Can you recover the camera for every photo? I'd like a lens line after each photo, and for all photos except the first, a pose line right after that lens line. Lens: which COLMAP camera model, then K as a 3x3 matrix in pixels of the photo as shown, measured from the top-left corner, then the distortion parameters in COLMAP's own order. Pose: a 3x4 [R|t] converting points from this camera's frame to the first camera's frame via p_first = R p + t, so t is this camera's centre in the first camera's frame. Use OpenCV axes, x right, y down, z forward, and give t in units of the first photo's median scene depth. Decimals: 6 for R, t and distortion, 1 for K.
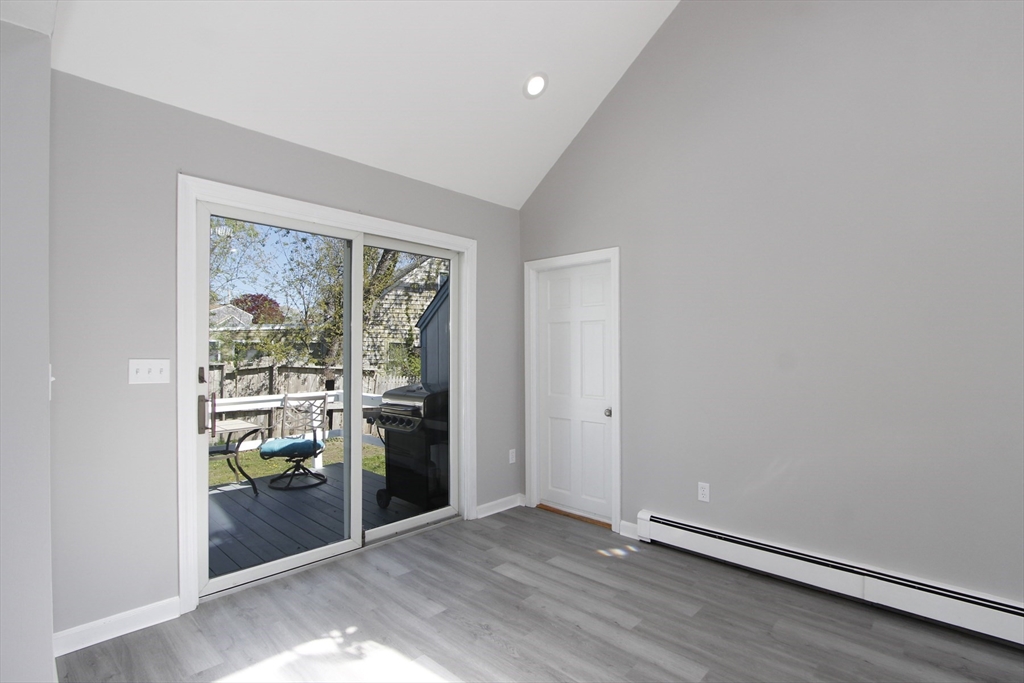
lens RADIAL K [[488.4, 0, 536.8], [0, 488.4, 349.2], [0, 0, 1]] dist [-0.018696, -0.000551]
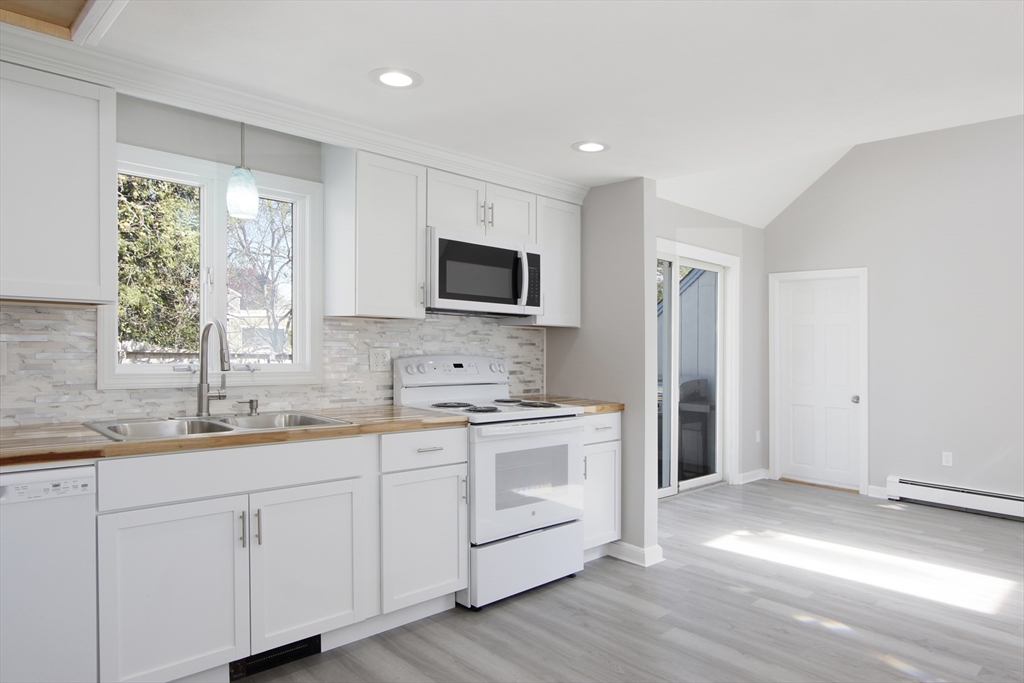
lens RADIAL K [[654.7, 0, 535.8], [0, 654.7, 328.5], [0, 0, 1]] dist [-0.004333, 0.003673]
pose [[0.998086, 0.023040, -0.057382, -0.576571], [-0.024413, 0.999430, -0.023333, 0.007442], [0.056812, 0.024689, 0.998080, -0.716012]]
